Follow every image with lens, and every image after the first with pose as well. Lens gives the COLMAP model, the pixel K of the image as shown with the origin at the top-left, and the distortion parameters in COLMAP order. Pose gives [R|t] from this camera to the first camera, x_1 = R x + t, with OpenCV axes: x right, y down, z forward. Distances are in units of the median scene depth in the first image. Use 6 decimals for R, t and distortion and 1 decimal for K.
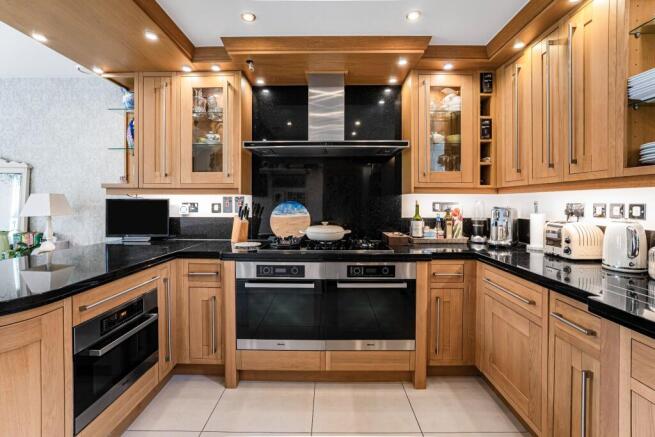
lens RADIAL K [[298.6, 0, 311.2], [0, 298.6, 207.4], [0, 0, 1]] dist [-0.013296, 0.005055]
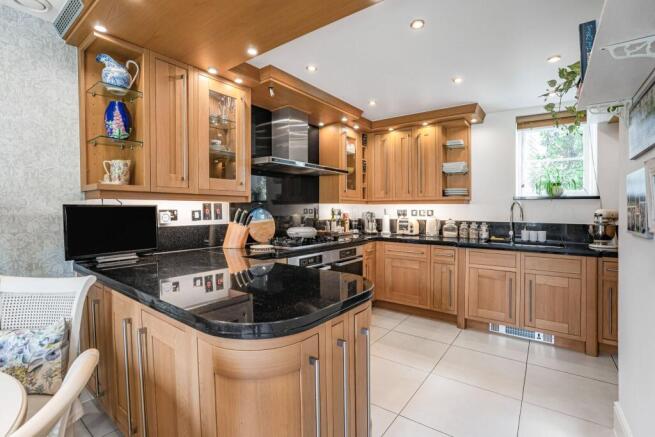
lens RADIAL K [[298.6, 0, 333.6], [0, 298.6, 216.2], [0, 0, 1]] dist [-0.013296, 0.005055]
pose [[0.593007, -0.020606, 0.804934, -0.920333], [0.010668, 0.999786, 0.017735, -0.008178], [-0.805127, -0.001930, 0.593099, 0.108425]]
